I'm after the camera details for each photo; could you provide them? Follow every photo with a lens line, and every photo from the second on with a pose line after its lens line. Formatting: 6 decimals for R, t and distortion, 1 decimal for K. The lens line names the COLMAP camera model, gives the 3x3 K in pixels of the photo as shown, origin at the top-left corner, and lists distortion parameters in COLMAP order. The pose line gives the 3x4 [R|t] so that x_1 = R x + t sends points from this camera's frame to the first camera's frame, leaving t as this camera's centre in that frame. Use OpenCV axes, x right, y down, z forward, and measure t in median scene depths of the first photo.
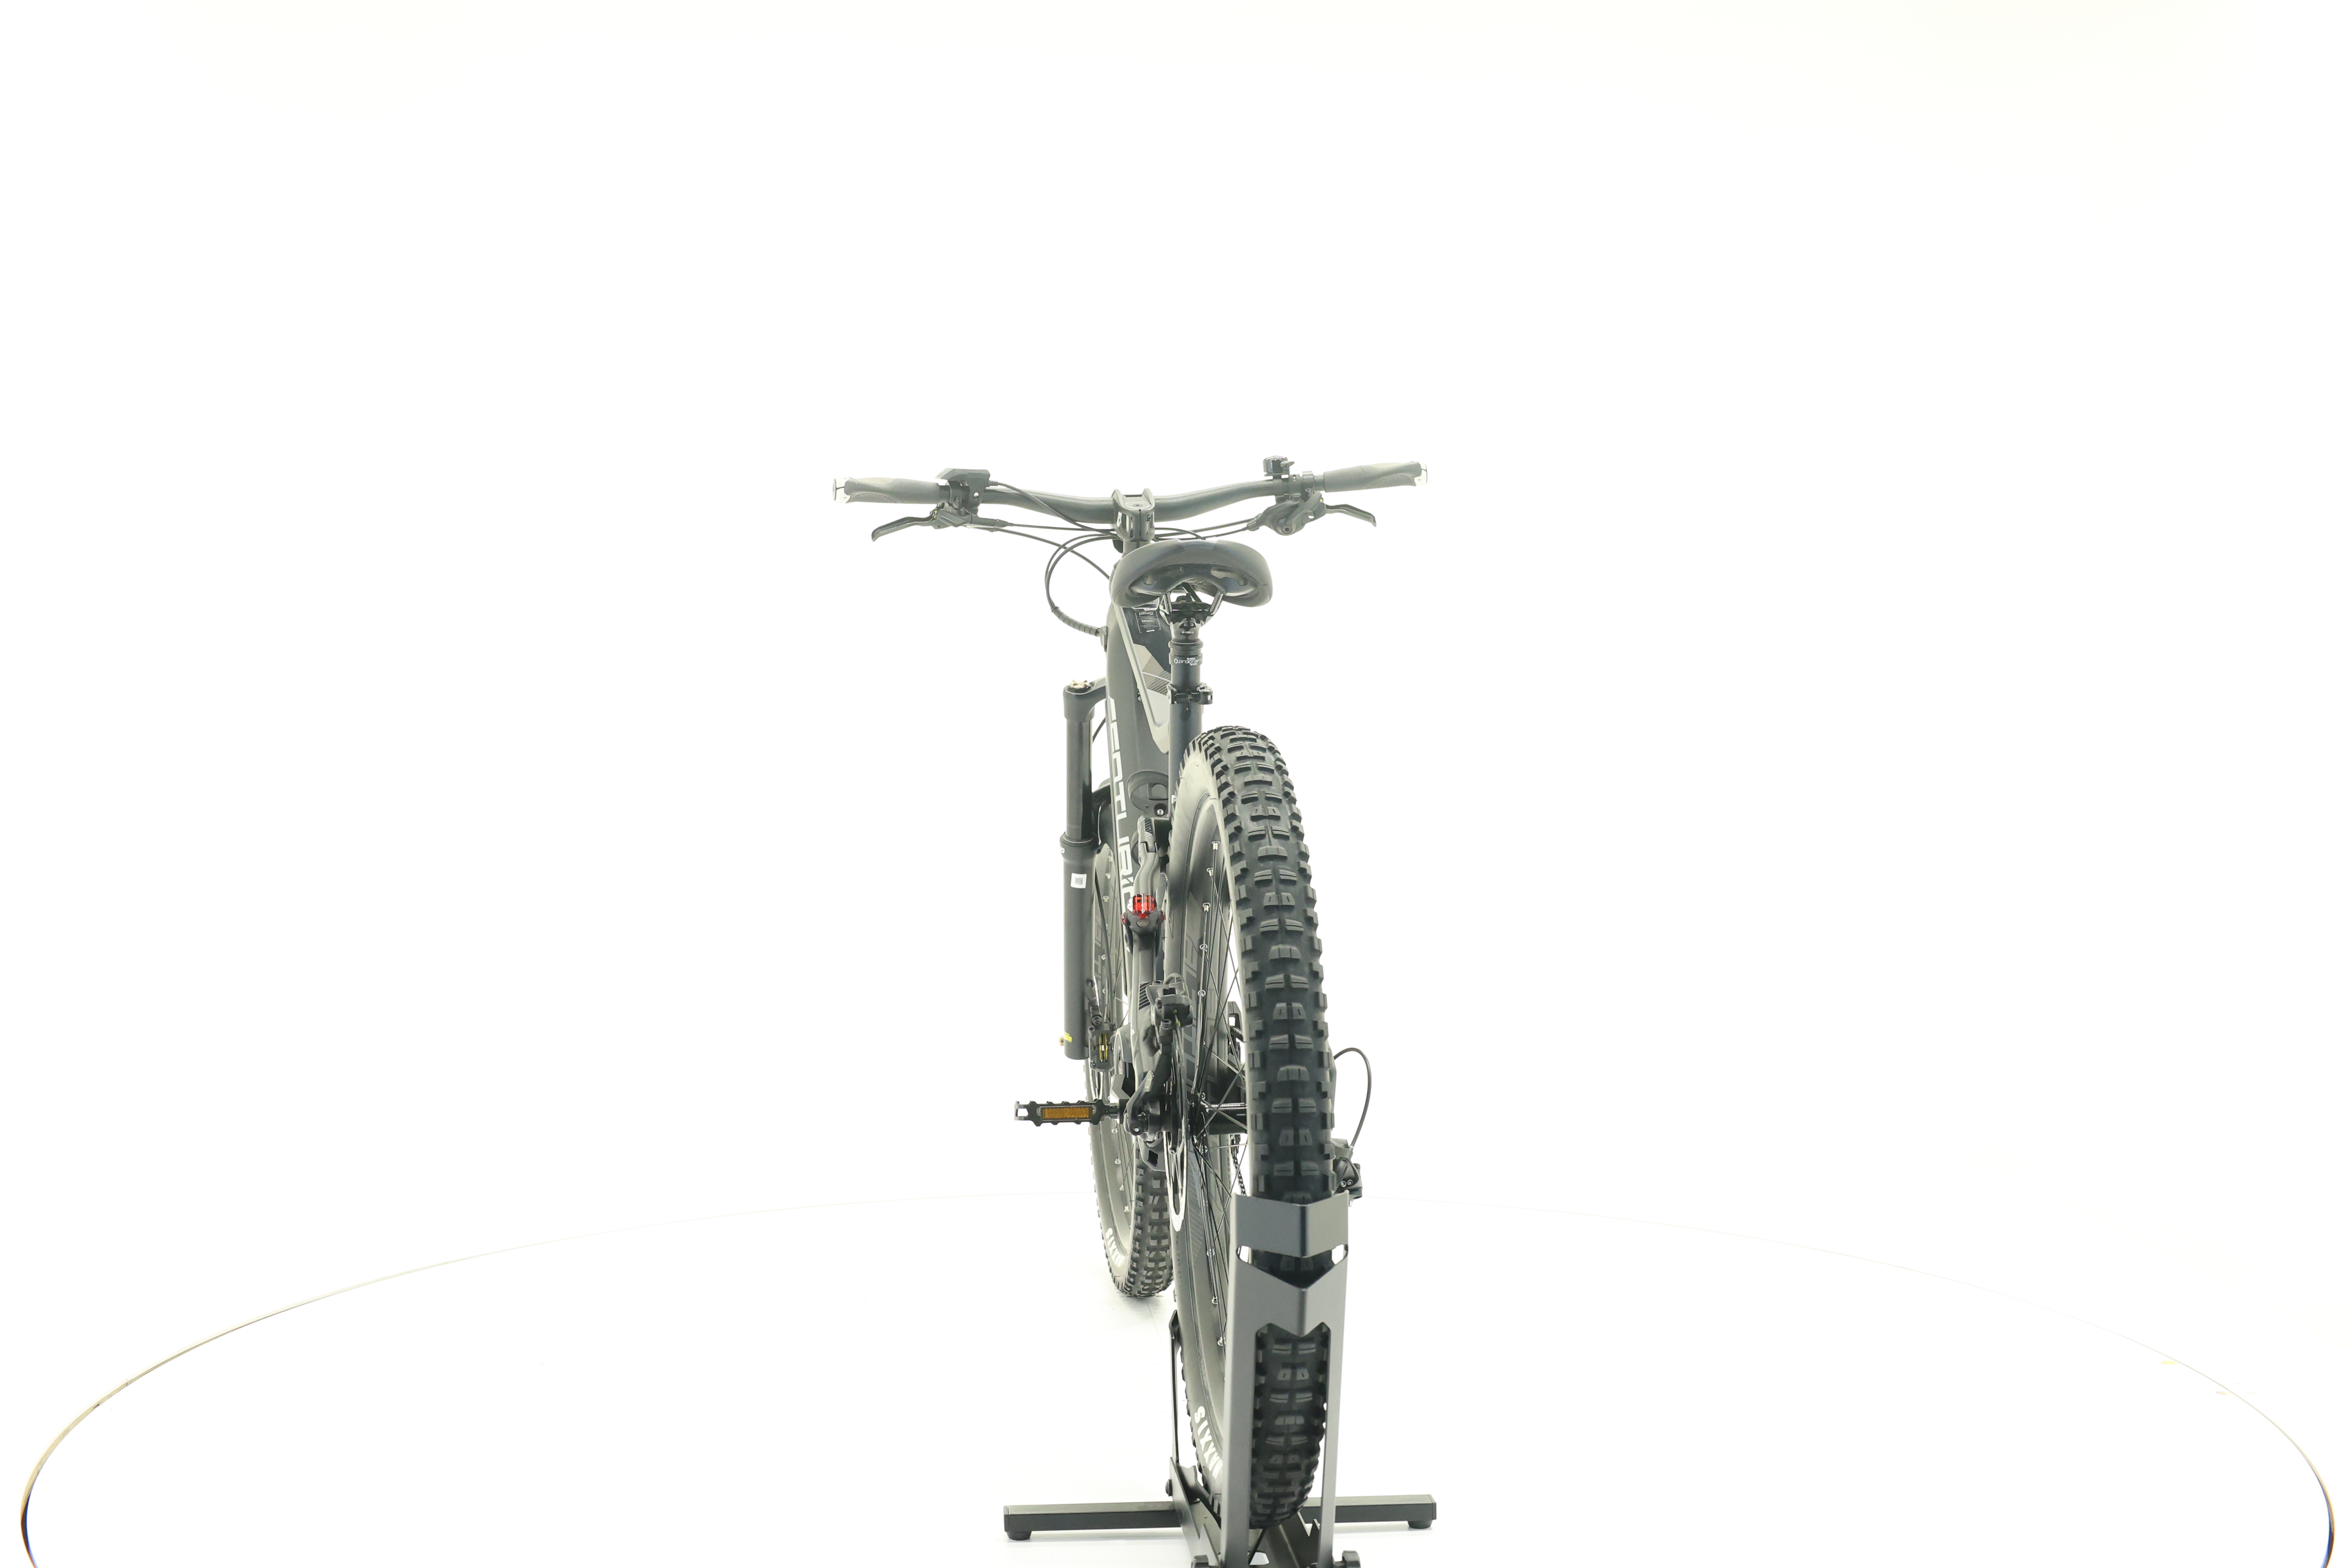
lens RADIAL K [[2495.8, 0, 1173.4], [0, 2495.8, 780.3], [0, 0, 1]] dist [-0.001417, 0.000000]
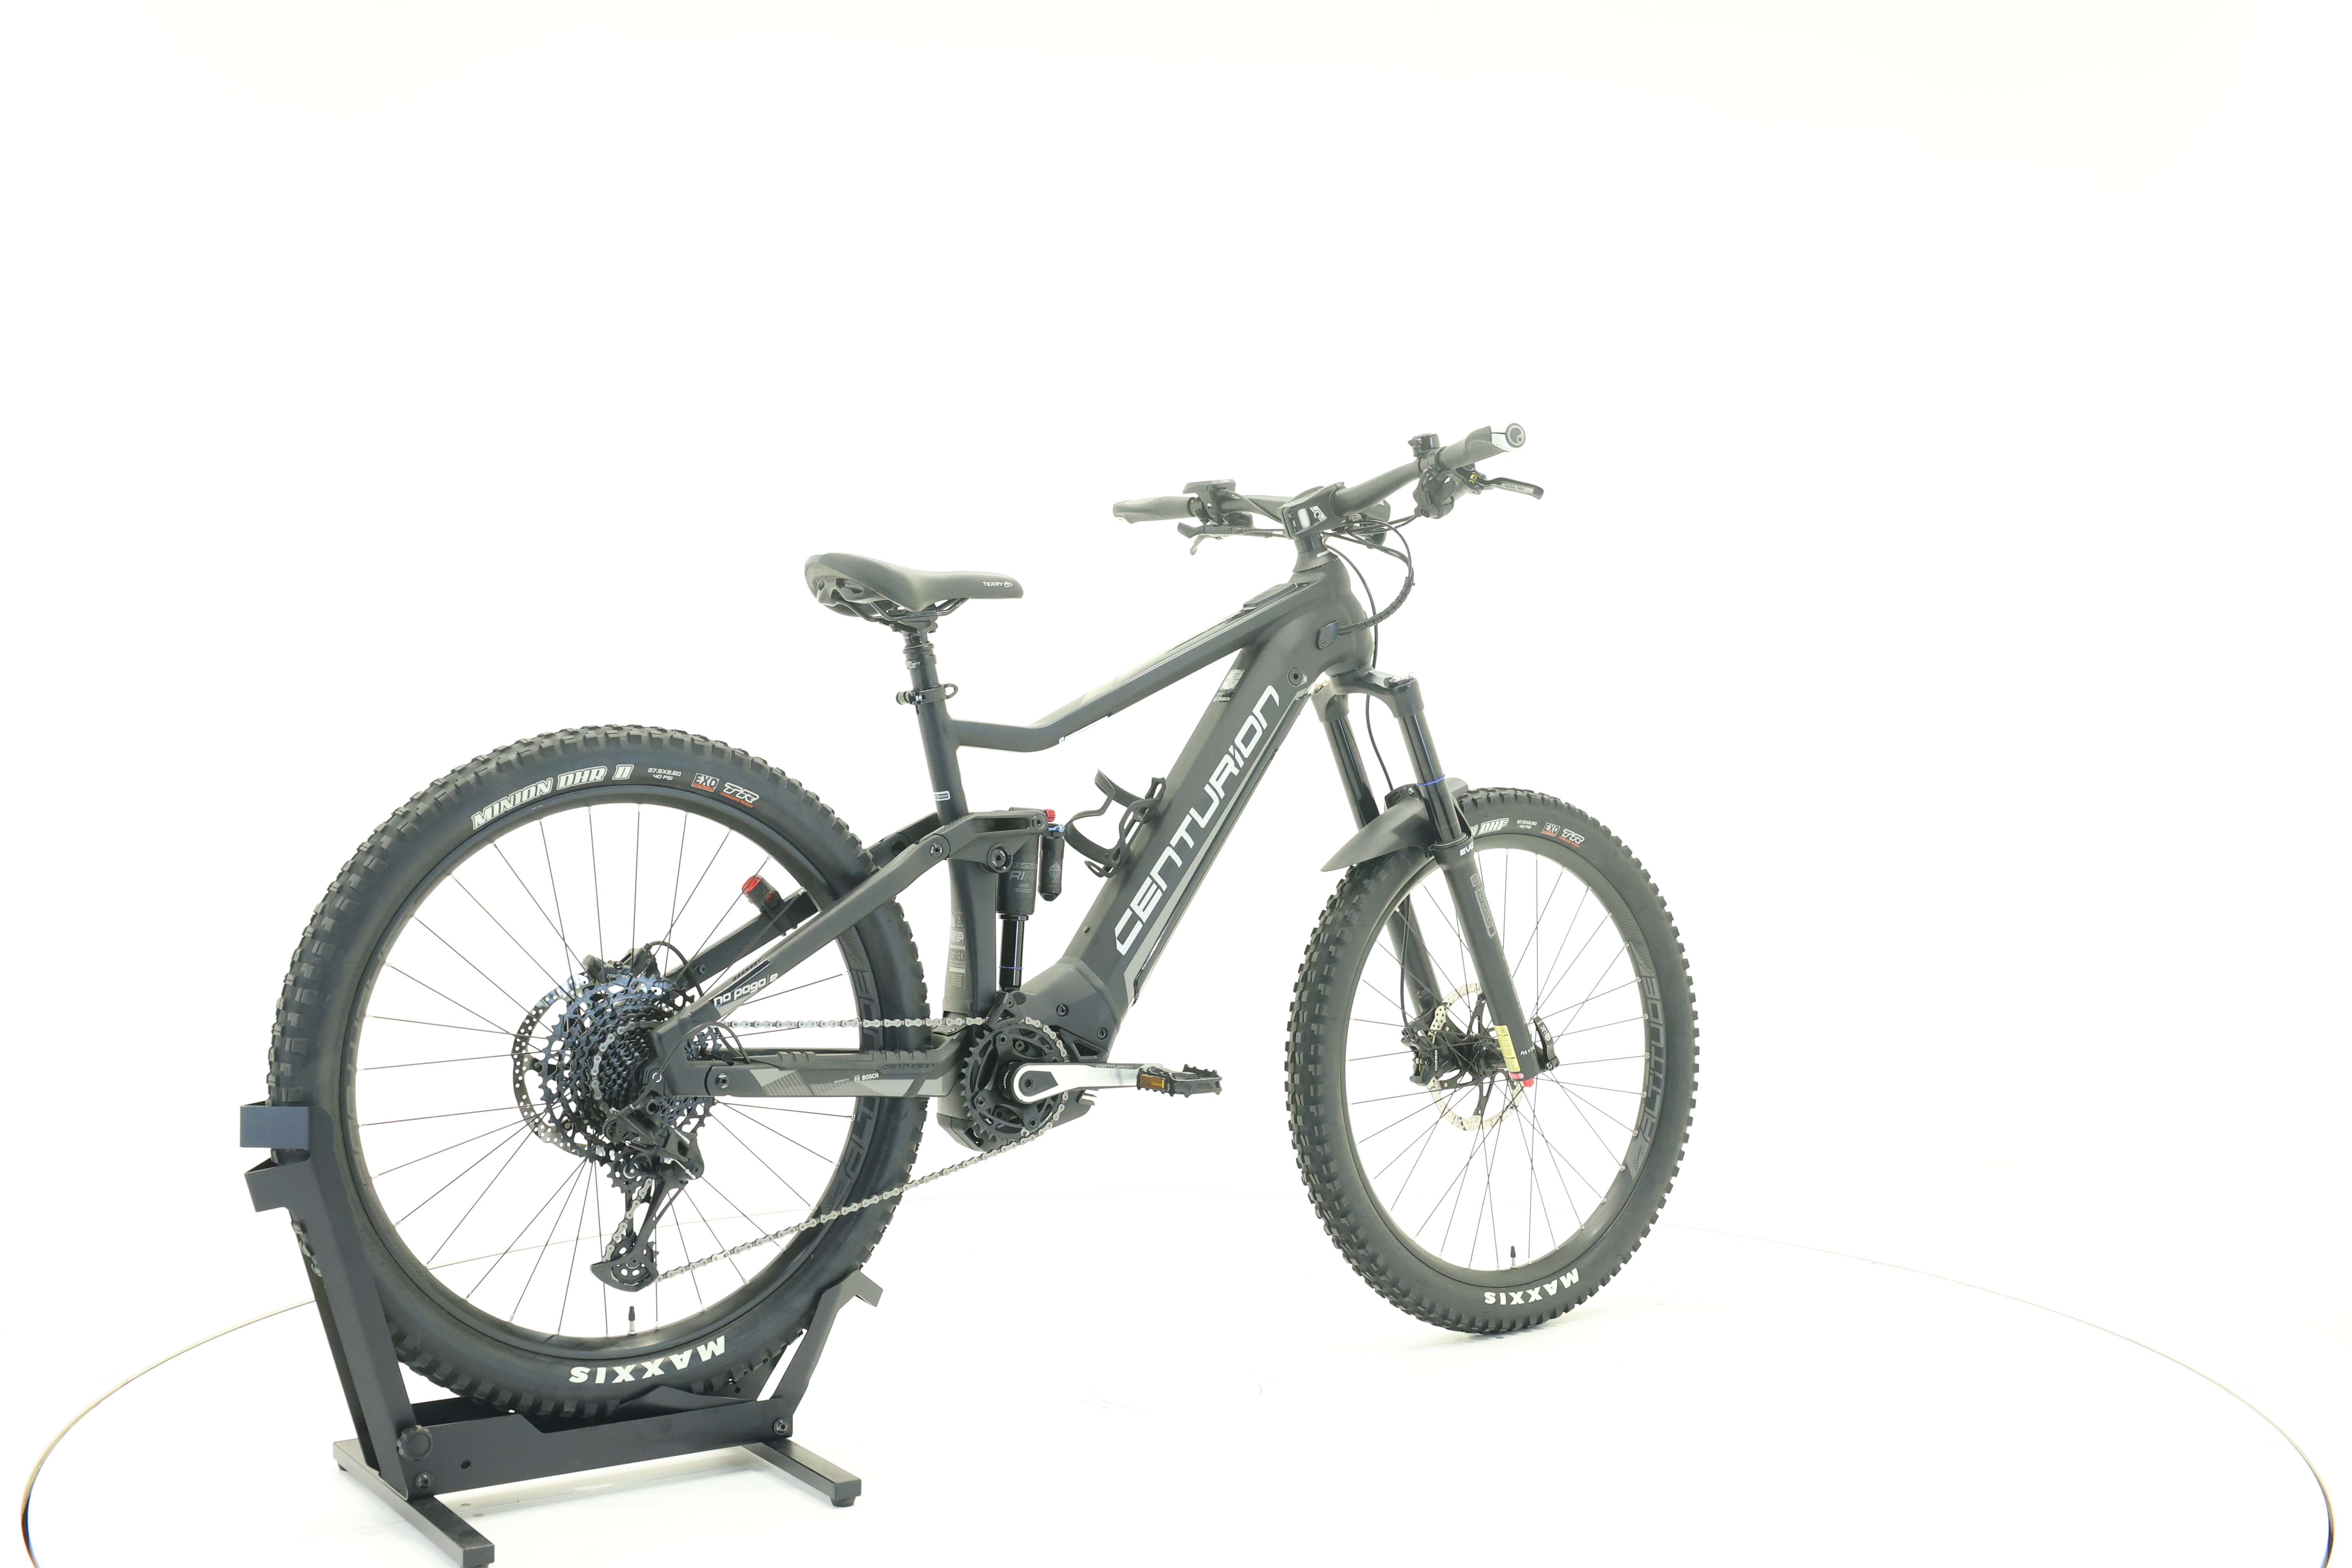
lens RADIAL K [[2495.8, 0, 1168.2], [0, 2495.8, 782.9], [0, 0, 1]] dist [-0.001417, 0.000000]
pose [[0.478912, 0.014857, -0.877737, 0.827758], [-0.017934, 0.999814, 0.007138, -0.005638], [0.877679, 0.012323, 0.479090, 0.486794]]
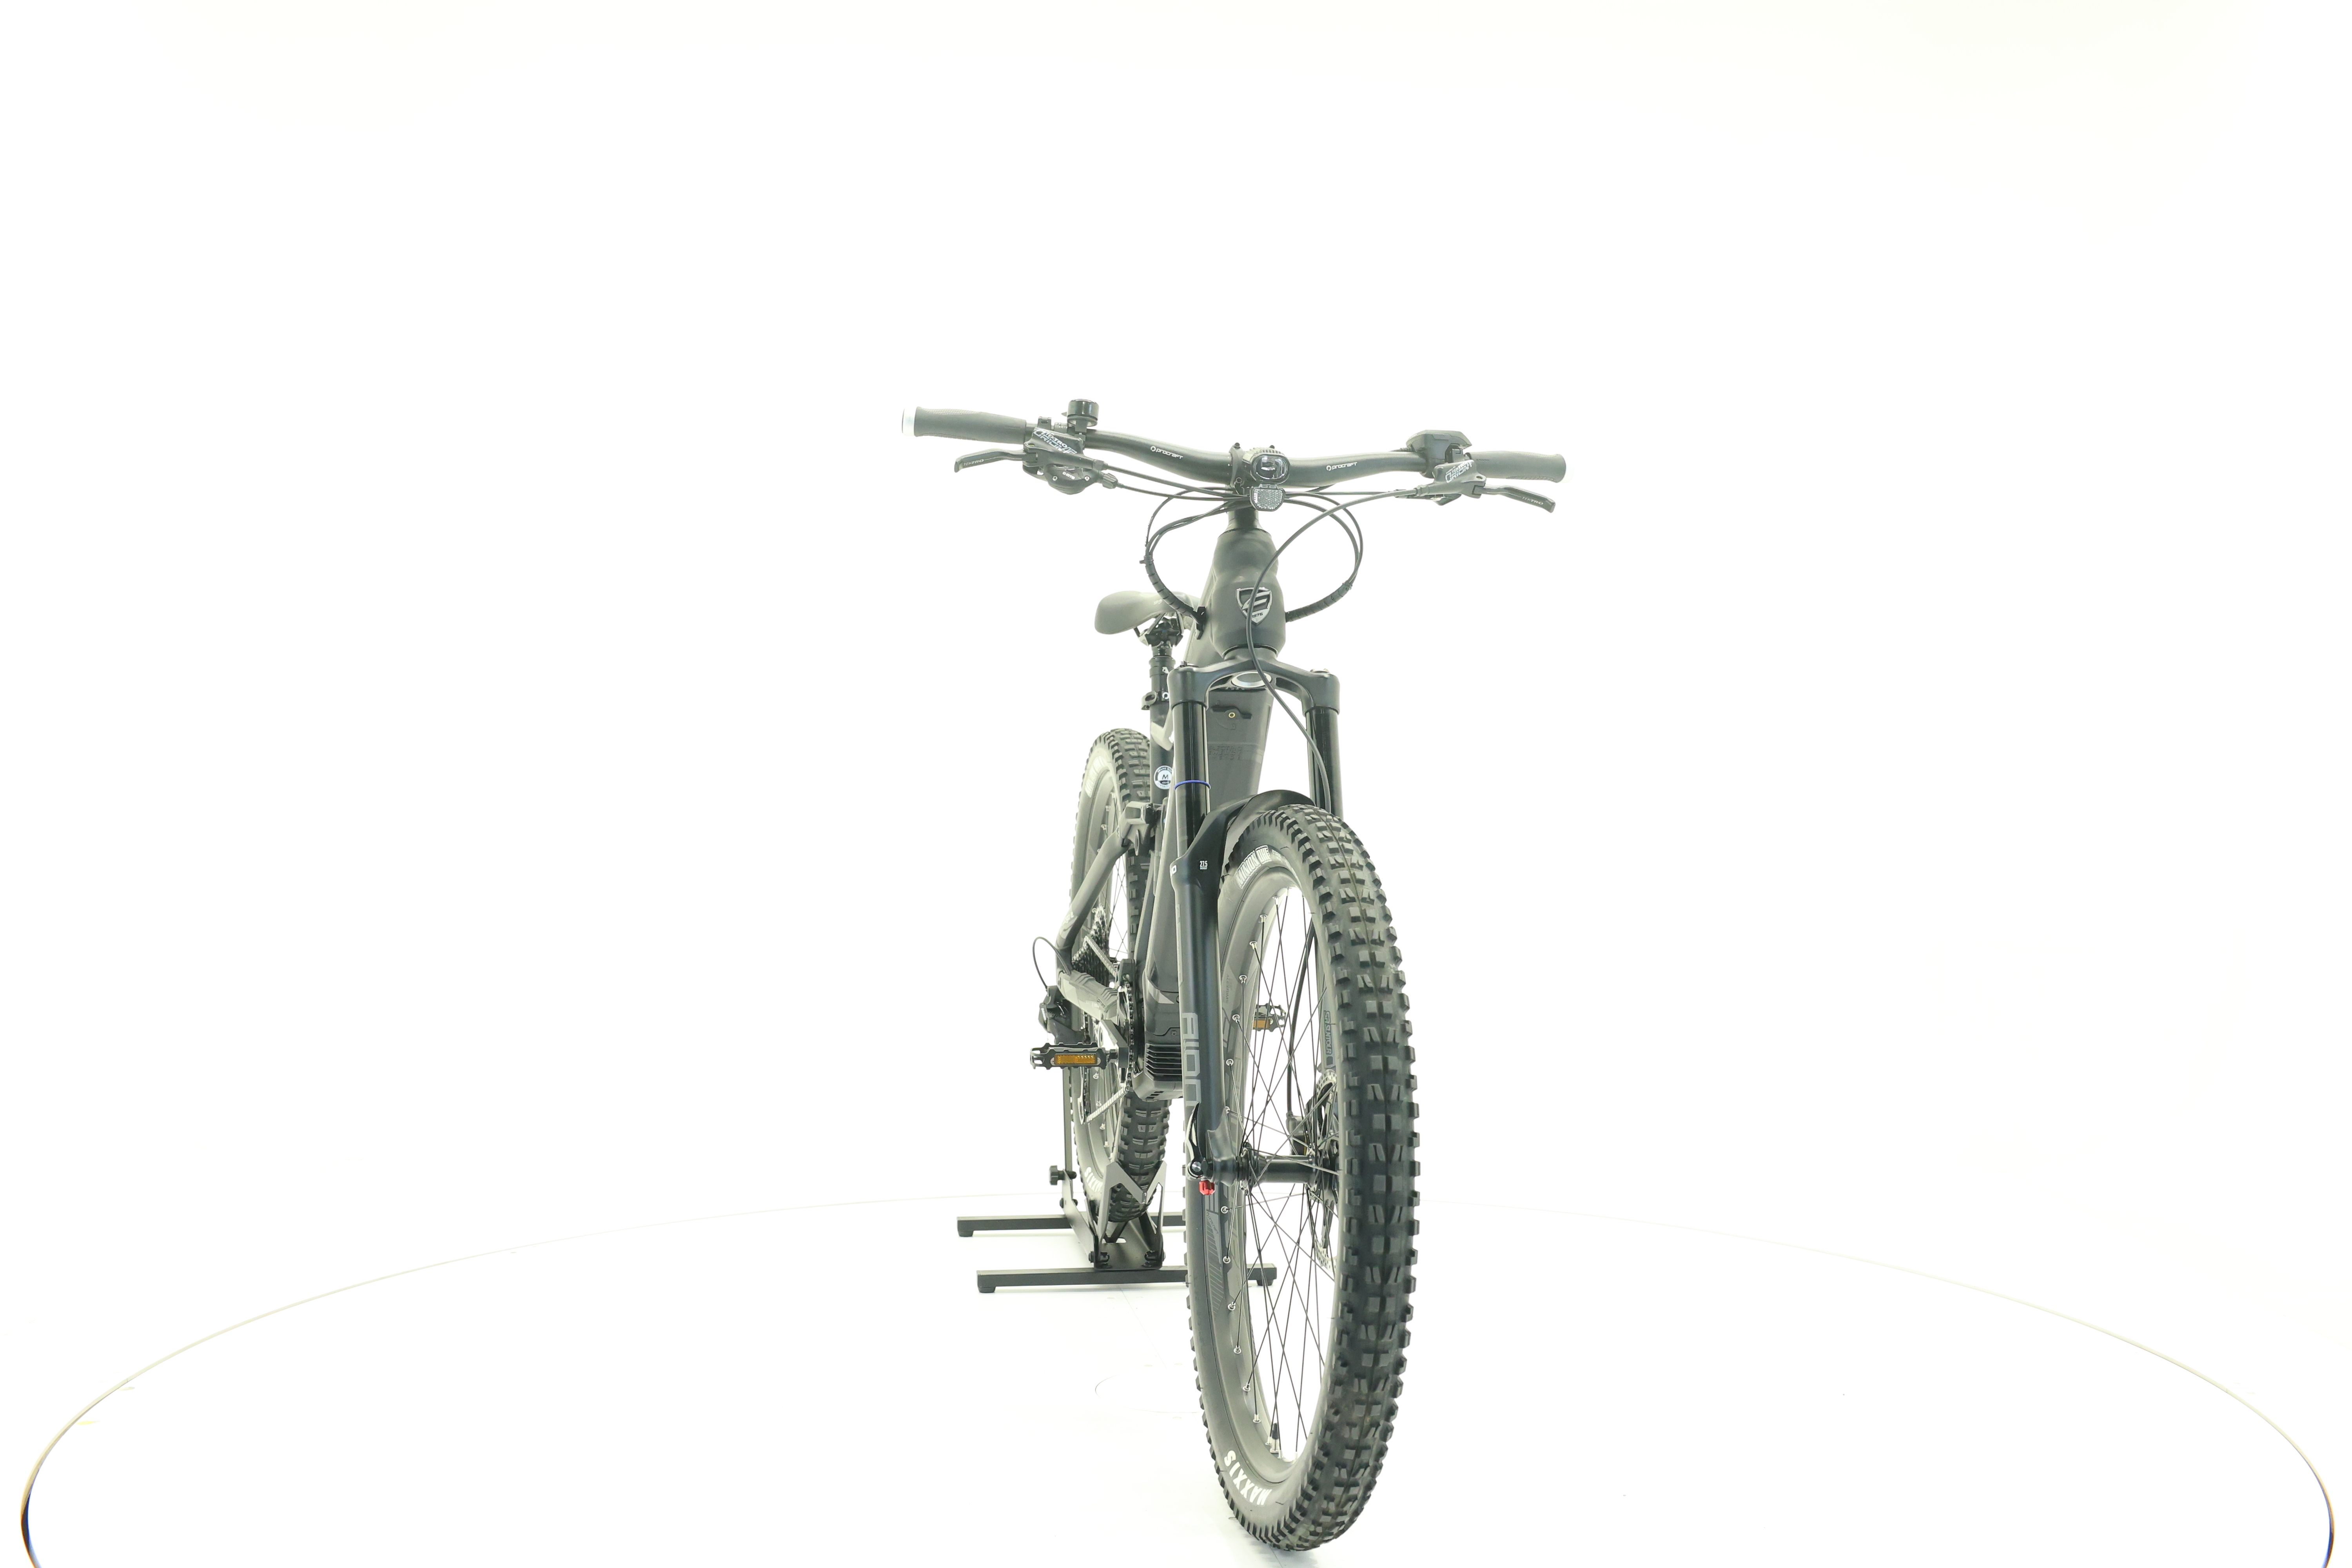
lens RADIAL K [[2495.8, 0, 1178.1], [0, 2495.8, 781.9], [0, 0, 1]] dist [-0.001417, 0.000000]
pose [[-0.998157, -0.004436, -0.060526, 0.060603], [-0.006853, 0.999185, 0.039773, -0.036844], [0.060300, 0.040114, -0.997374, 1.881092]]
